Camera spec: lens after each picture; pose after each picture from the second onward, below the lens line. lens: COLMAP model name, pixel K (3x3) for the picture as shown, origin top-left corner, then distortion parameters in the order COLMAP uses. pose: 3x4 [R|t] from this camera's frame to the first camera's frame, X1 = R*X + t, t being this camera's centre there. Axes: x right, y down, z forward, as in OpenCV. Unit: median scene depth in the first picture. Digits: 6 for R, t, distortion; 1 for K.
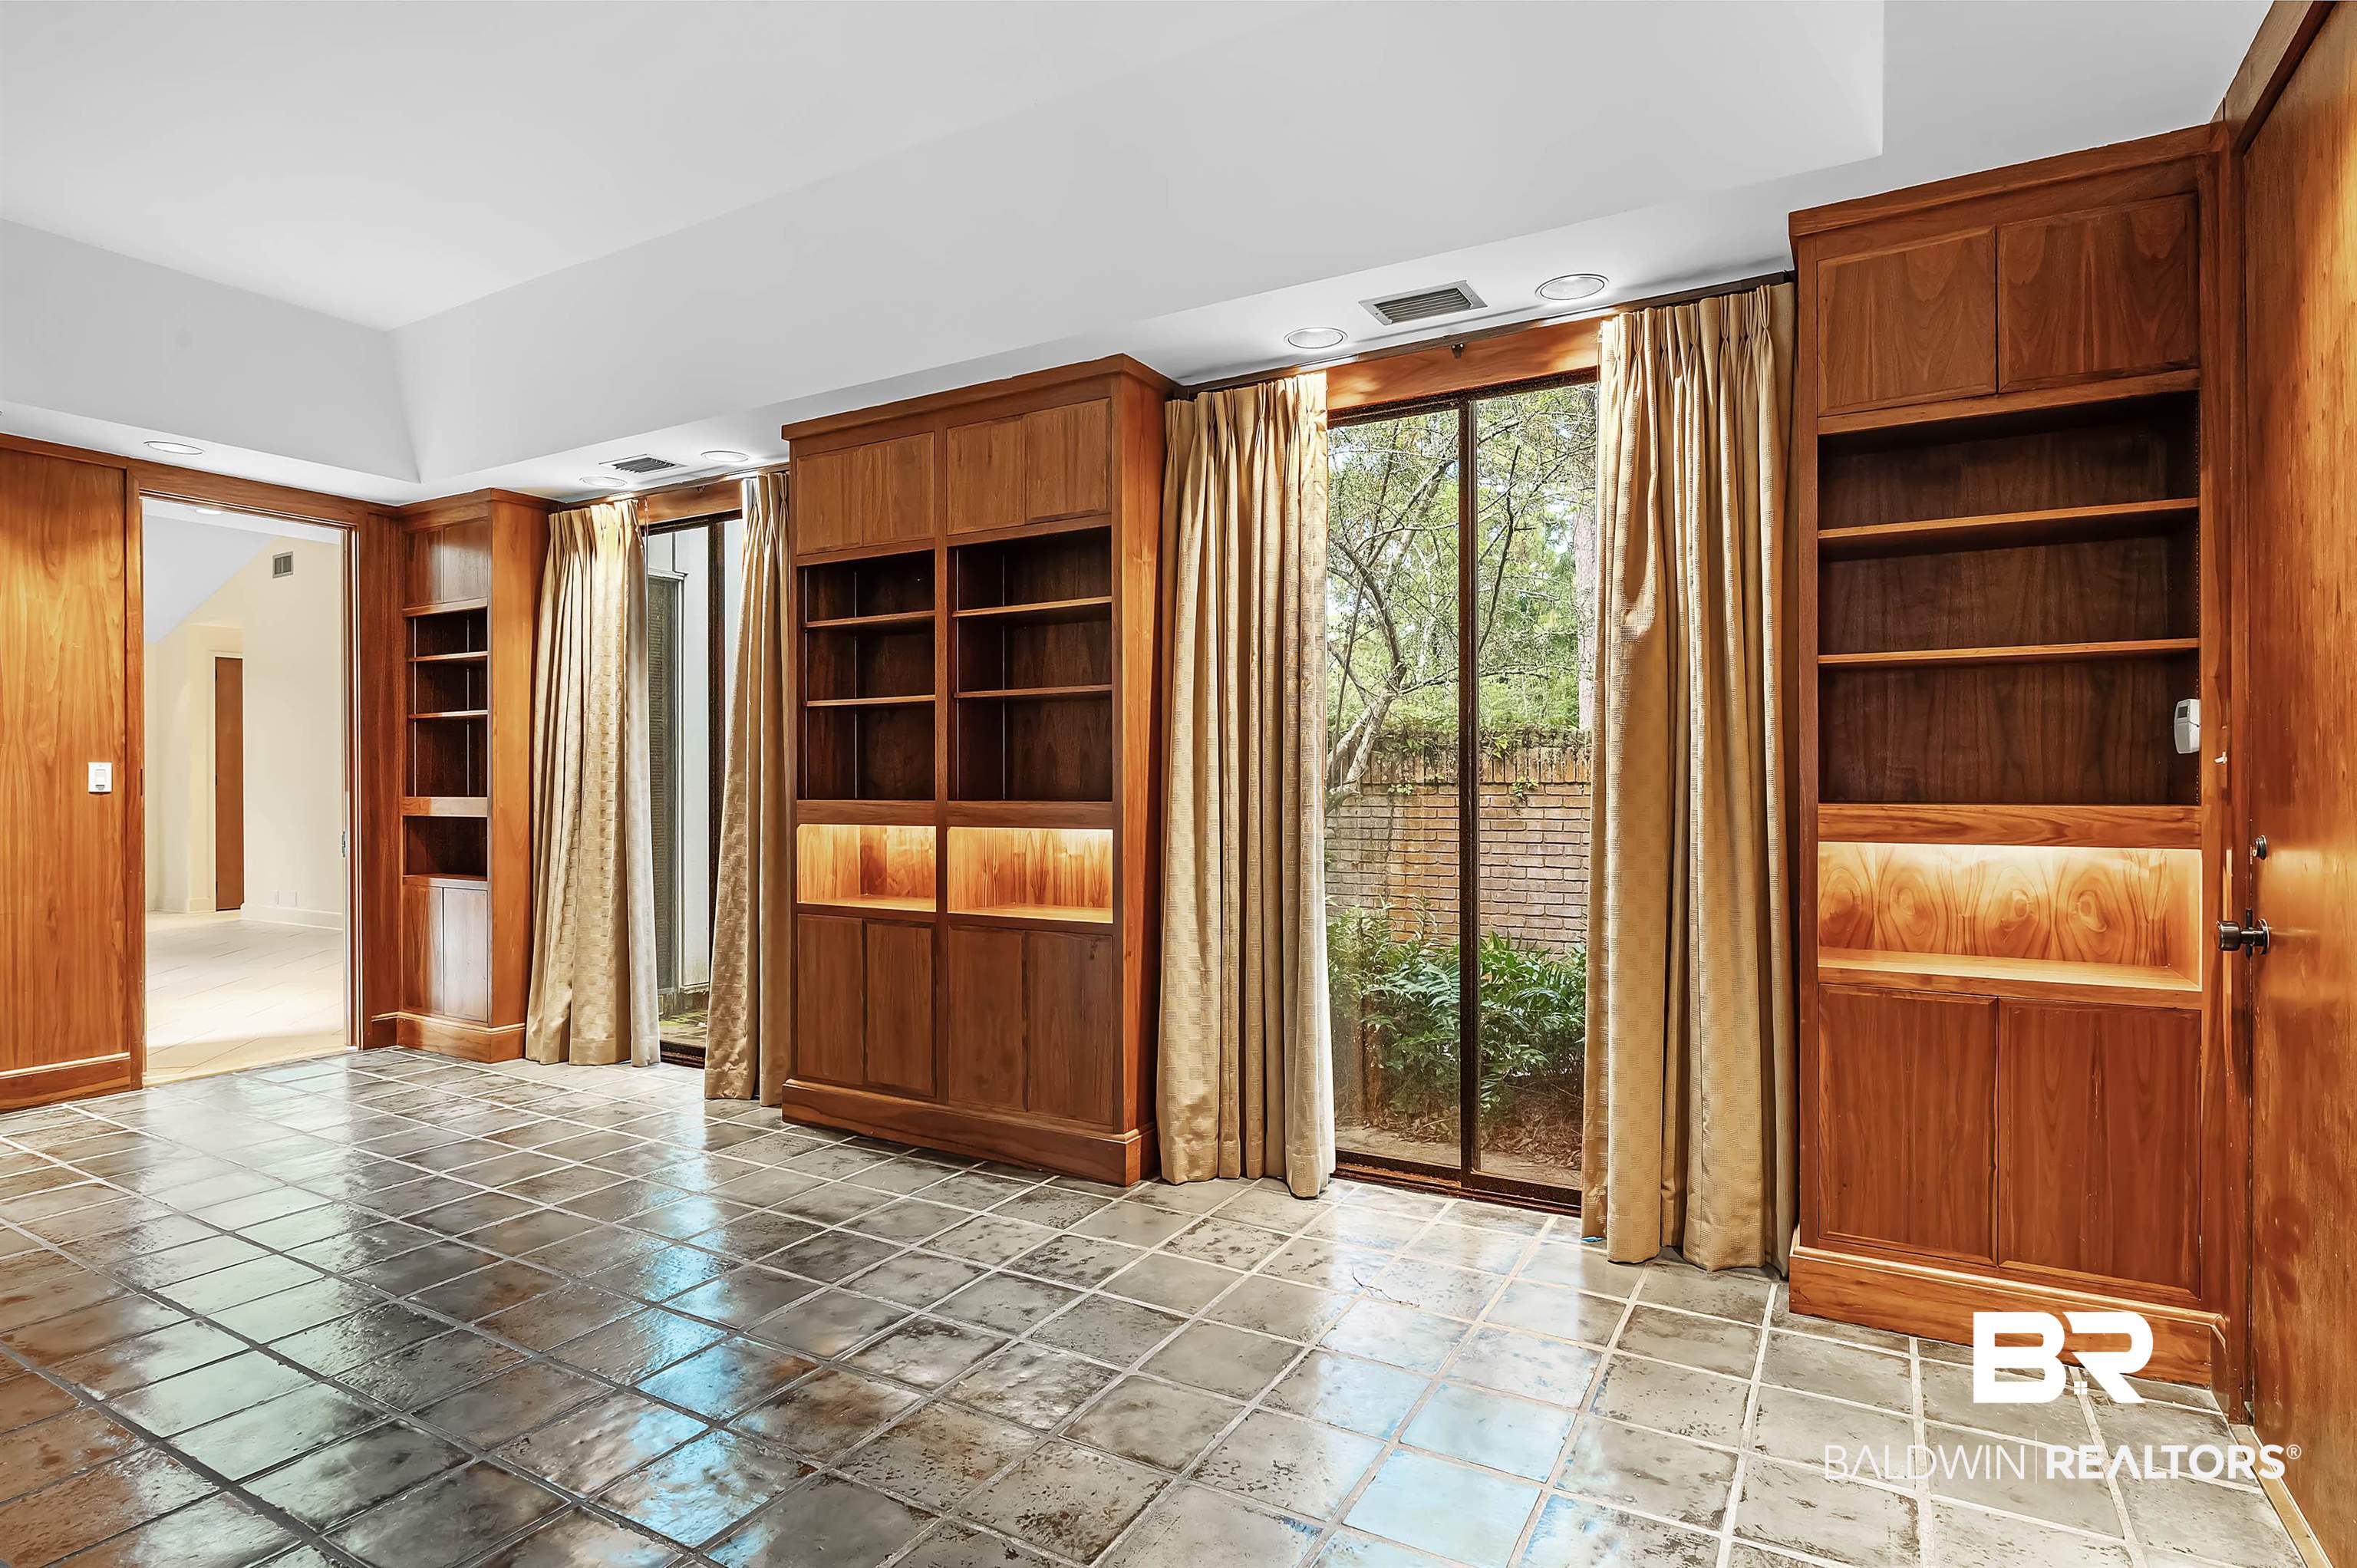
lens RADIAL K [[1244.6, 0, 1177.6], [0, 1244.6, 786.5], [0, 0, 1]] dist [-0.000097, 0.000013]
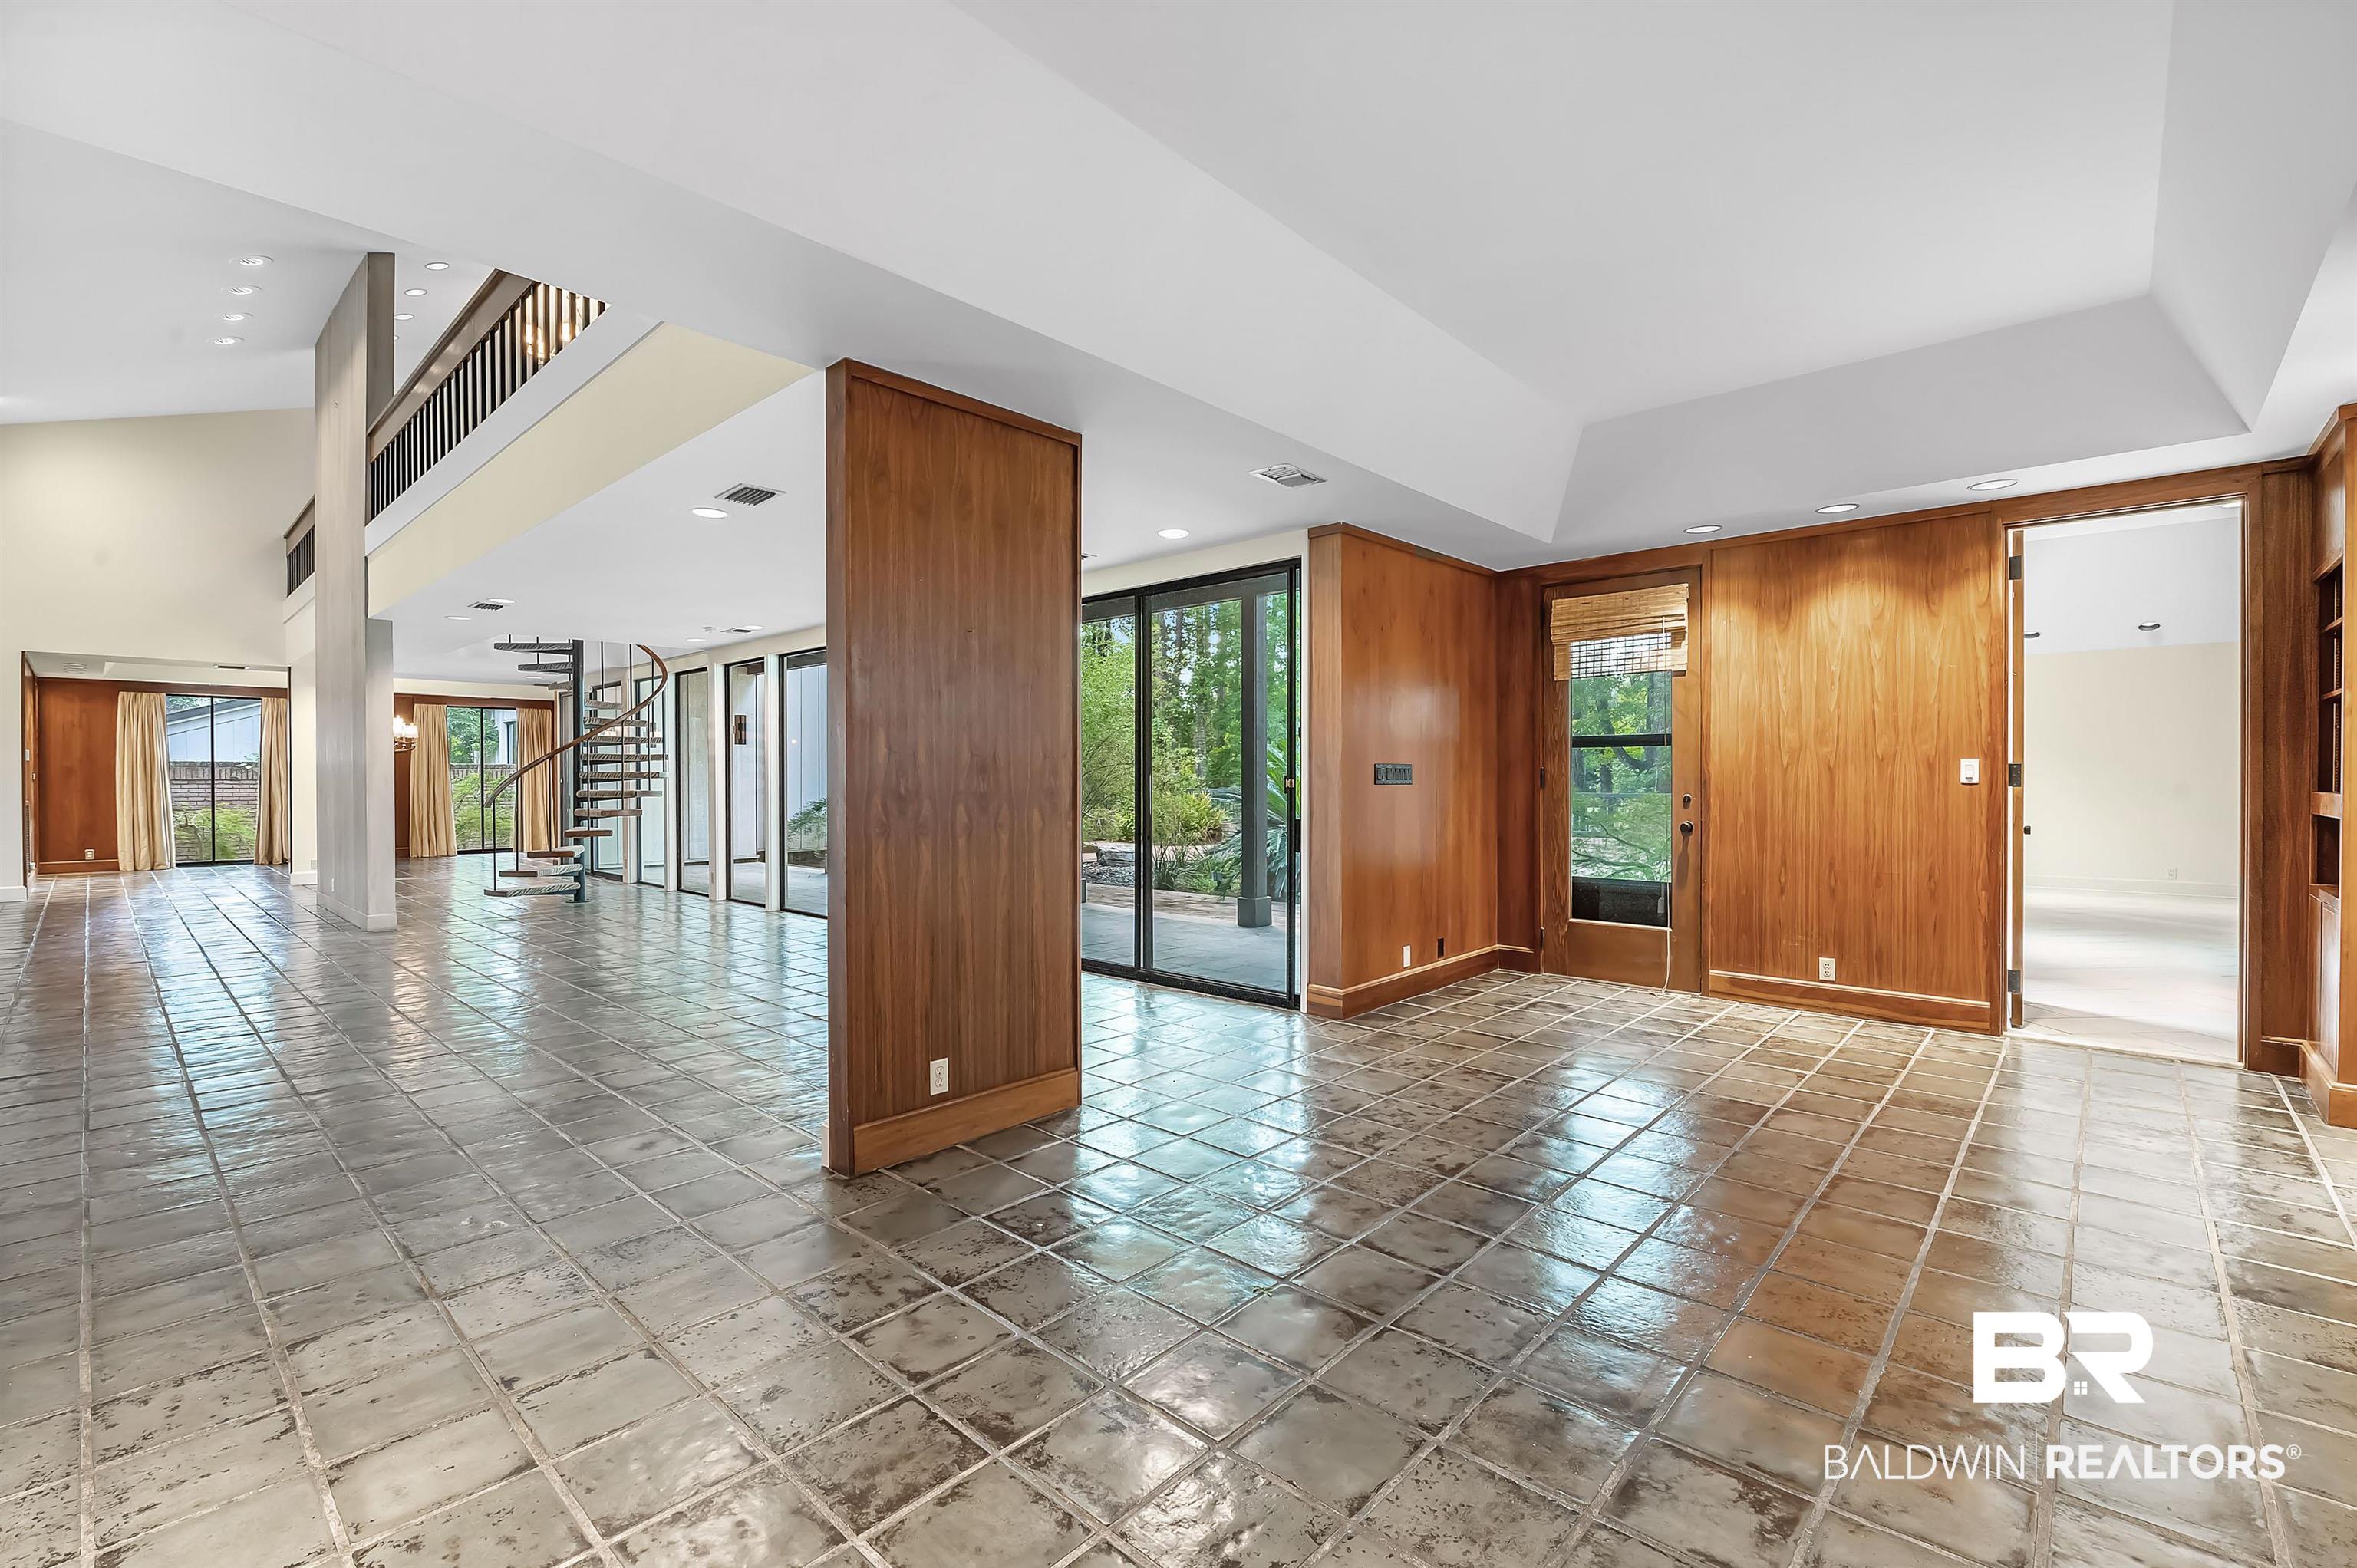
lens RADIAL K [[1035.8, 0, 1180.6], [0, 1035.8, 783.4], [0, 0, 1]] dist [-0.010818, -0.000081]
pose [[-0.236048, 0.007618, -0.971712, 0.301466], [0.004439, 0.999967, 0.006761, -0.005638], [0.971731, -0.002717, -0.236074, 0.498129]]
